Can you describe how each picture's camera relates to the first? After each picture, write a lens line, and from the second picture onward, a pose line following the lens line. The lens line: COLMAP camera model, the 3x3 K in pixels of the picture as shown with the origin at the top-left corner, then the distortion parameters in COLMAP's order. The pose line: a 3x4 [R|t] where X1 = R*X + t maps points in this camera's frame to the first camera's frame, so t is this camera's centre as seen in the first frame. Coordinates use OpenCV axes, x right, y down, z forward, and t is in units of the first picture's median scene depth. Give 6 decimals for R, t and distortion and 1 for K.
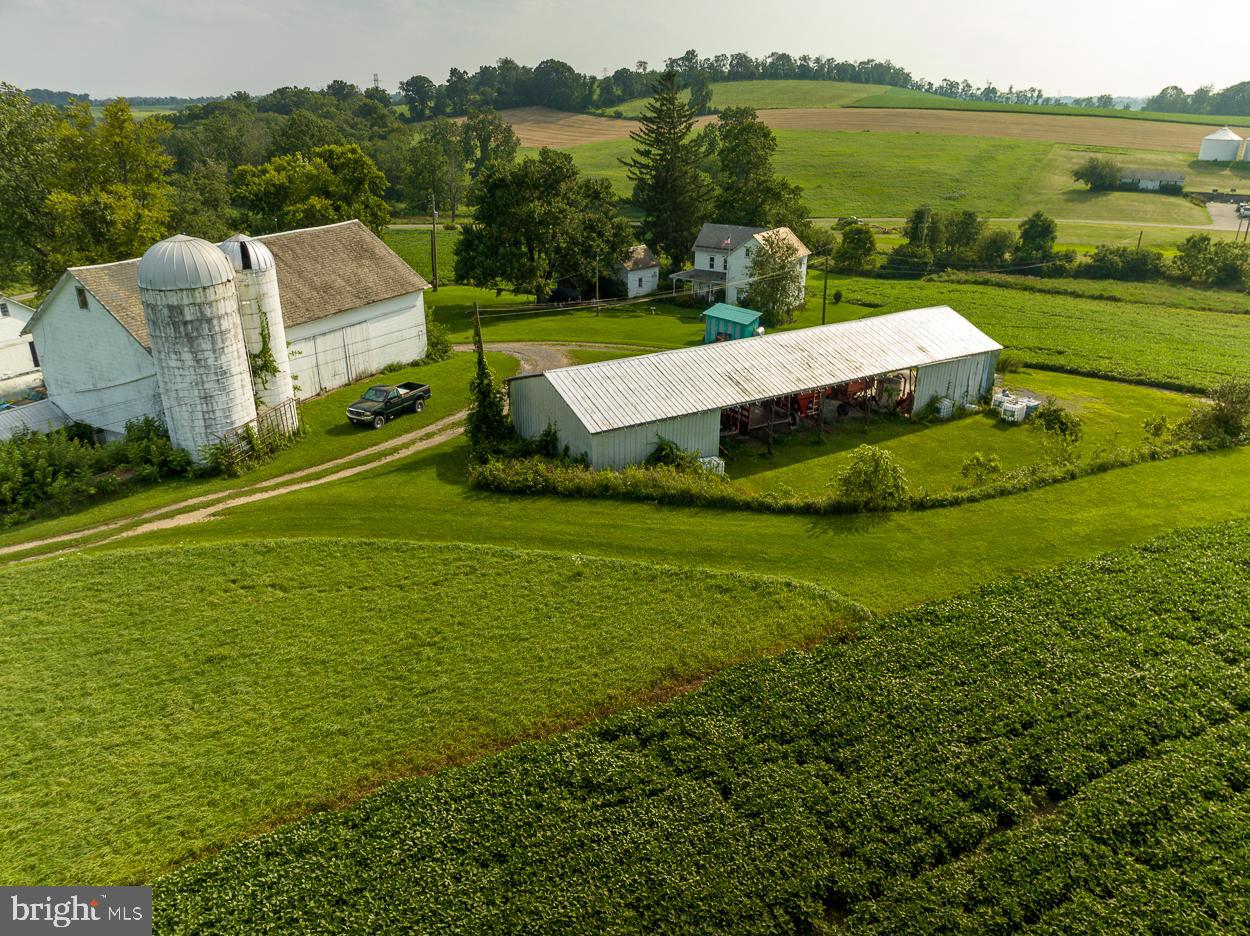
lens RADIAL K [[882.0, 0, 622.5], [0, 882.0, 465.6], [0, 0, 1]] dist [-0.046063, 0.010253]
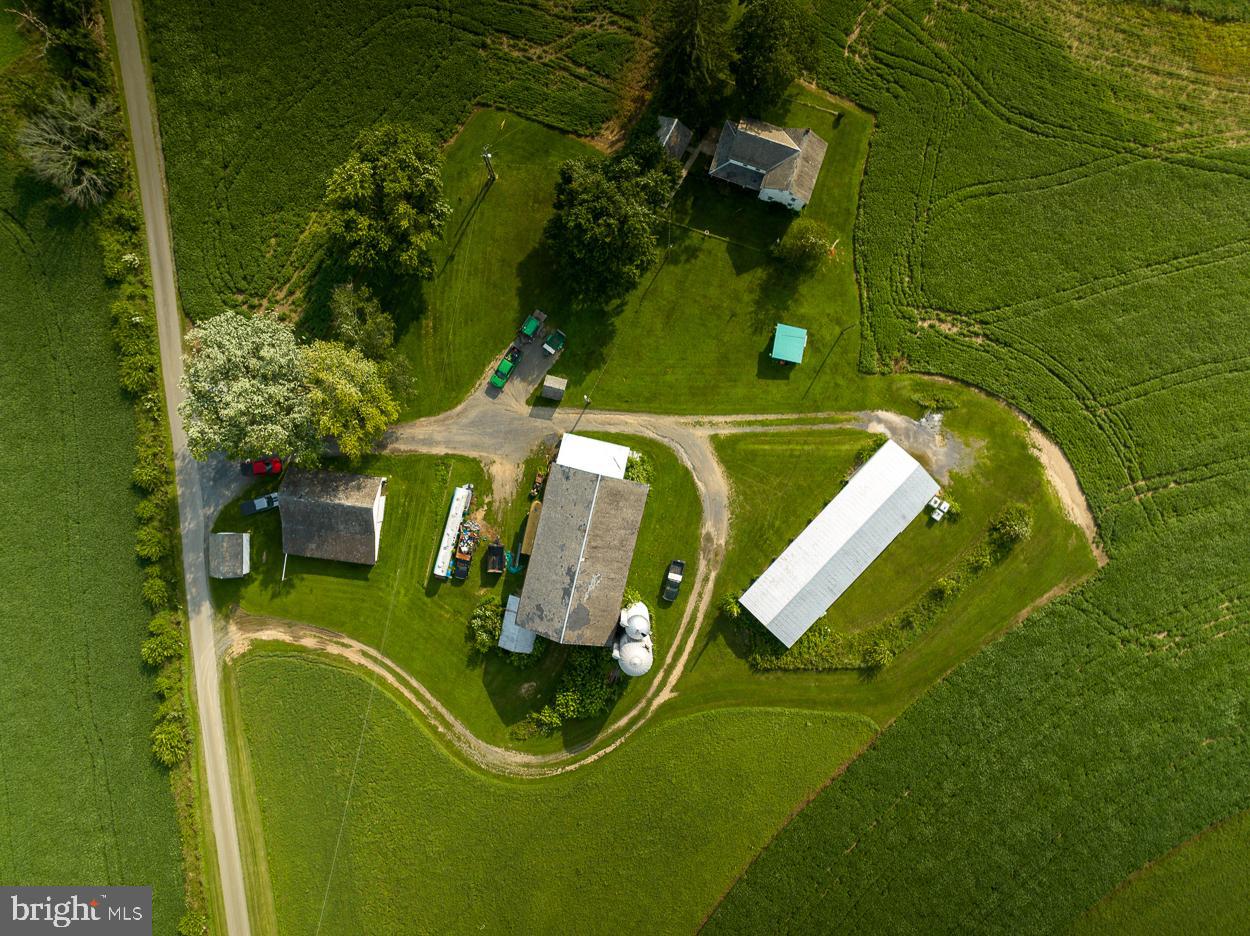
lens RADIAL K [[882.0, 0, 626.5], [0, 882.0, 473.2], [0, 0, 1]] dist [-0.046063, 0.010253]
pose [[0.964431, -0.263872, -0.015653, -0.224000], [0.110619, 0.349105, 0.930531, -1.883591], [-0.240077, -0.899164, 0.365877, 0.360309]]
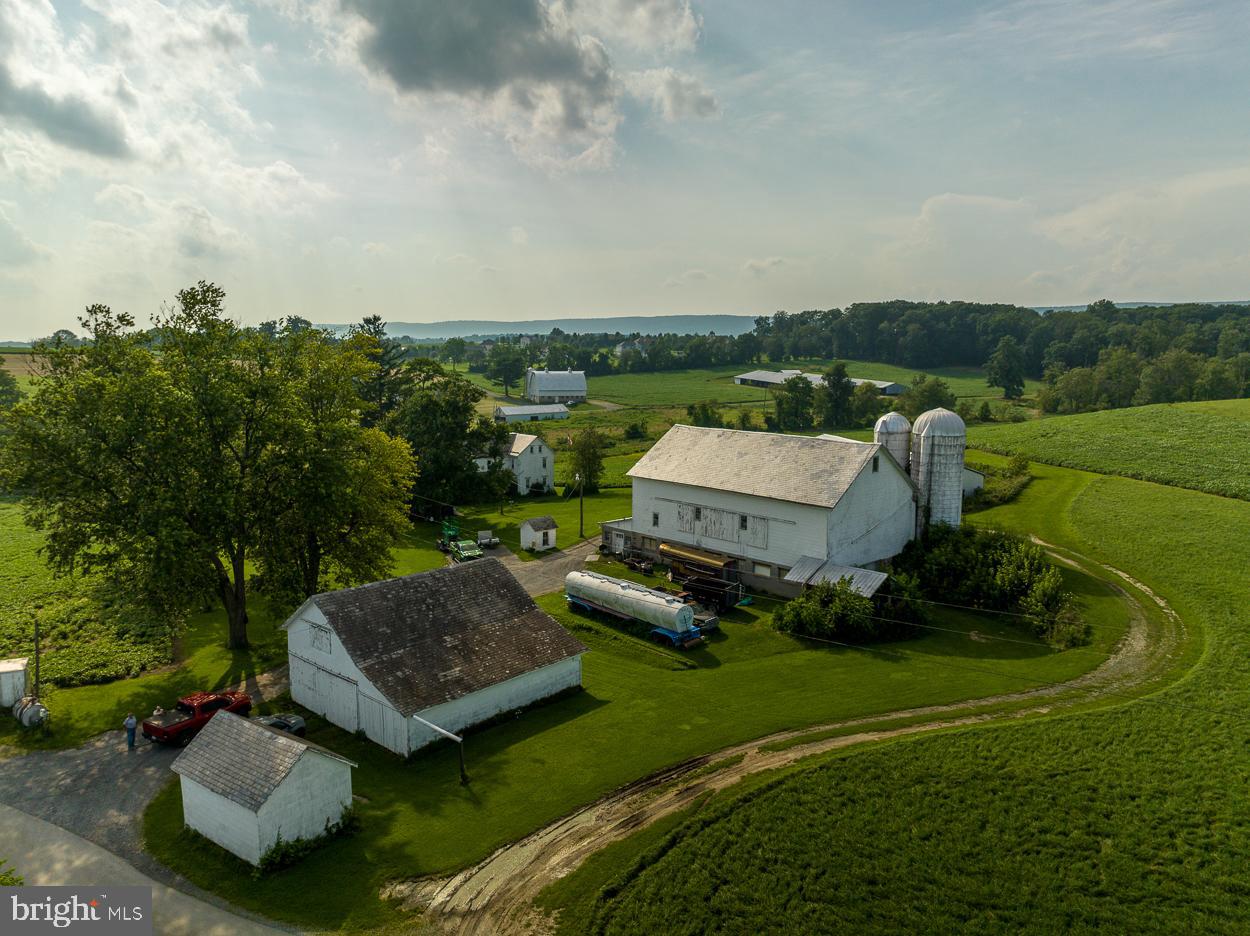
lens RADIAL K [[882.0, 0, 625.6], [0, 882.0, 473.7], [0, 0, 1]] dist [-0.046063, 0.010253]
pose [[0.314397, -0.131782, 0.940100, -1.557843], [0.361478, 0.932329, 0.009804, -0.252621], [-0.877775, 0.336743, 0.340757, 0.649656]]
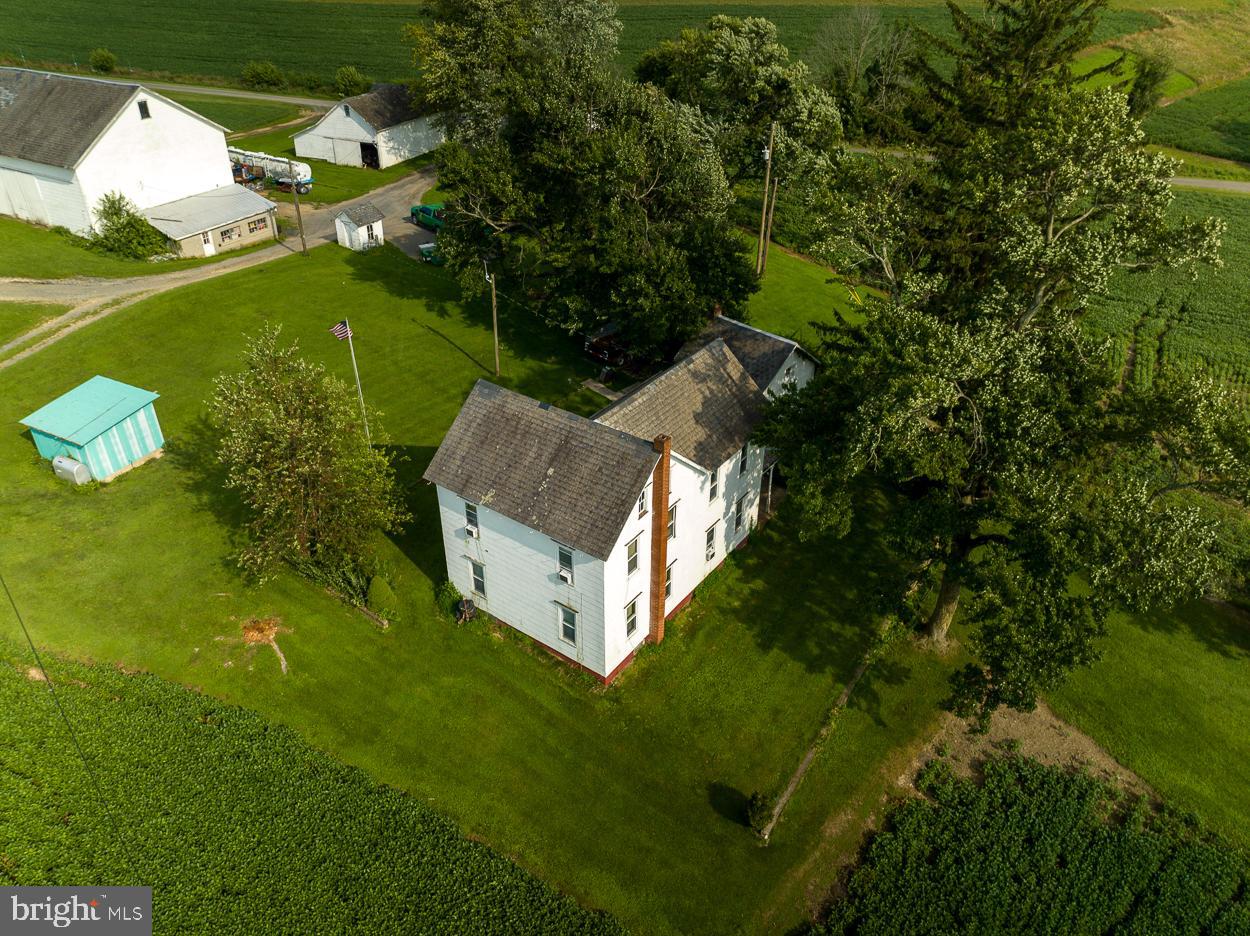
lens RADIAL K [[882.0, 0, 626.5], [0, 882.0, 472.6], [0, 0, 1]] dist [-0.046063, 0.010253]
pose [[-0.037306, 0.546334, -0.836736, 0.678721], [-0.400261, 0.759049, 0.513455, -0.645462], [0.915642, 0.354068, 0.190359, 1.452688]]
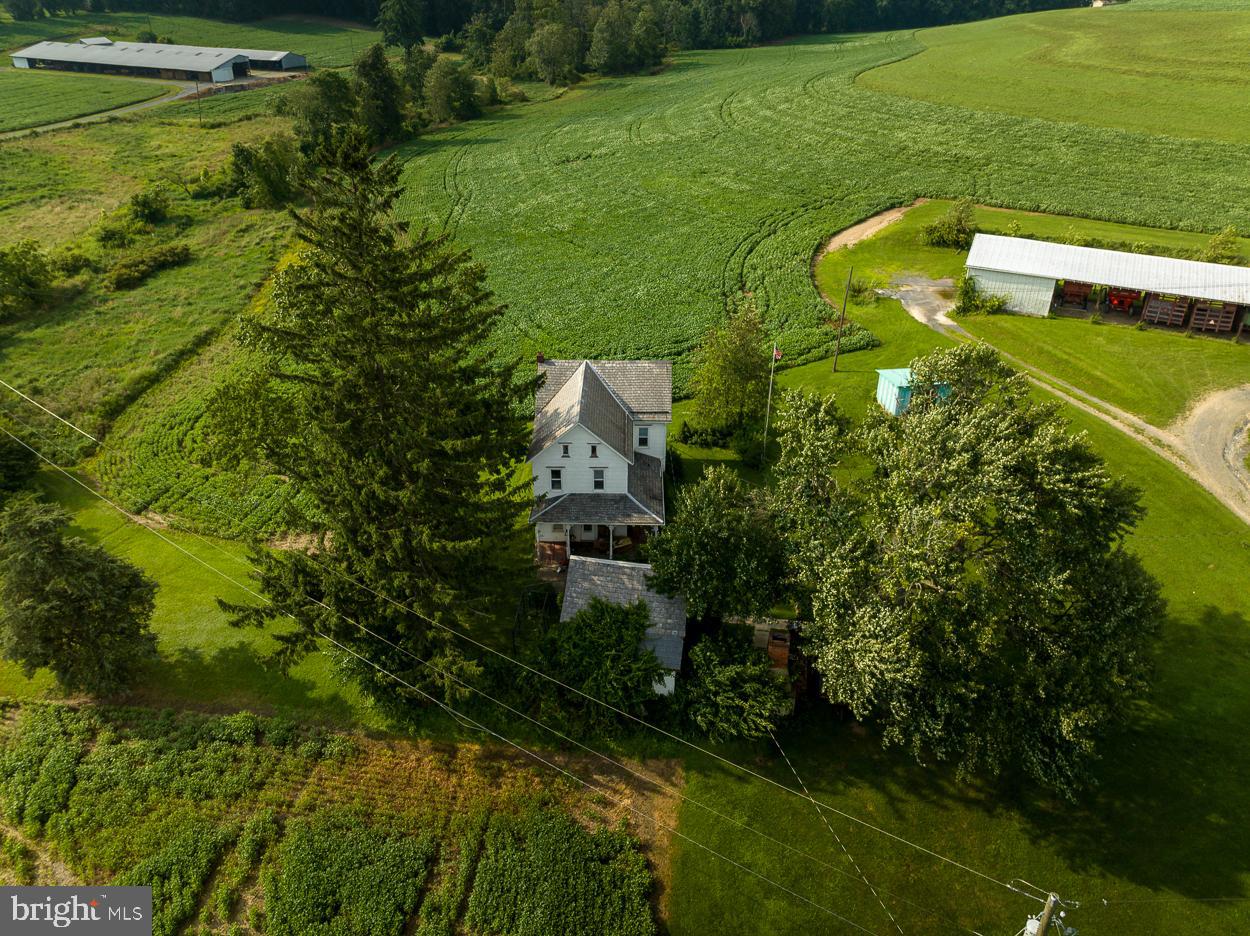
lens RADIAL K [[882.0, 0, 625.1], [0, 882.0, 469.2], [0, 0, 1]] dist [-0.046063, 0.010253]
pose [[-0.544754, -0.413601, 0.729505, -0.440280], [0.332055, 0.692424, 0.640538, -0.887404], [-0.770053, 0.591171, -0.239862, 1.761088]]
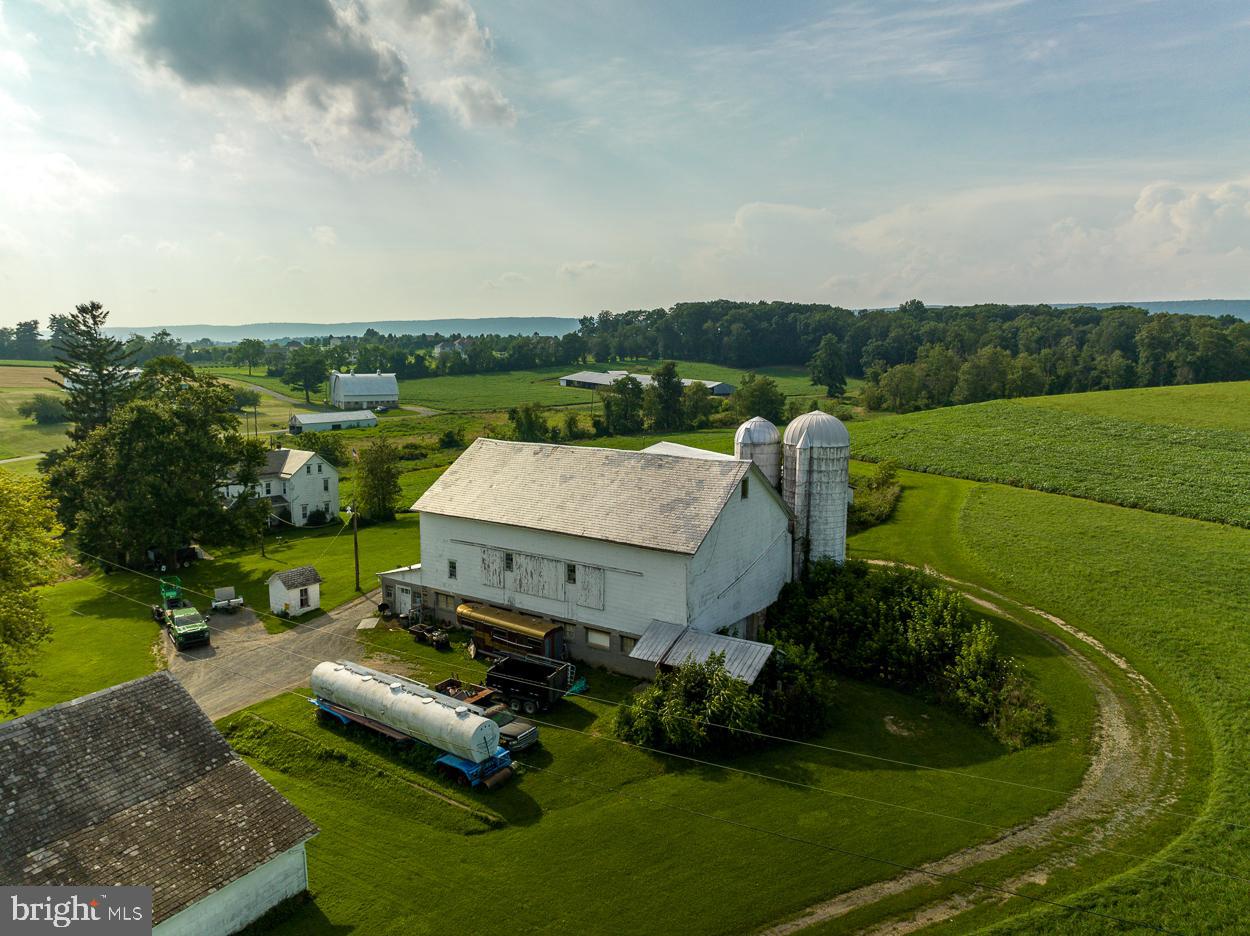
lens RADIAL K [[882.0, 0, 627.4], [0, 882.0, 464.2], [0, 0, 1]] dist [-0.046063, 0.010253]
pose [[0.121790, -0.125533, 0.984586, -1.253889], [0.381679, 0.921618, 0.070292, -0.259977], [-0.916236, 0.367235, 0.160157, 0.704027]]
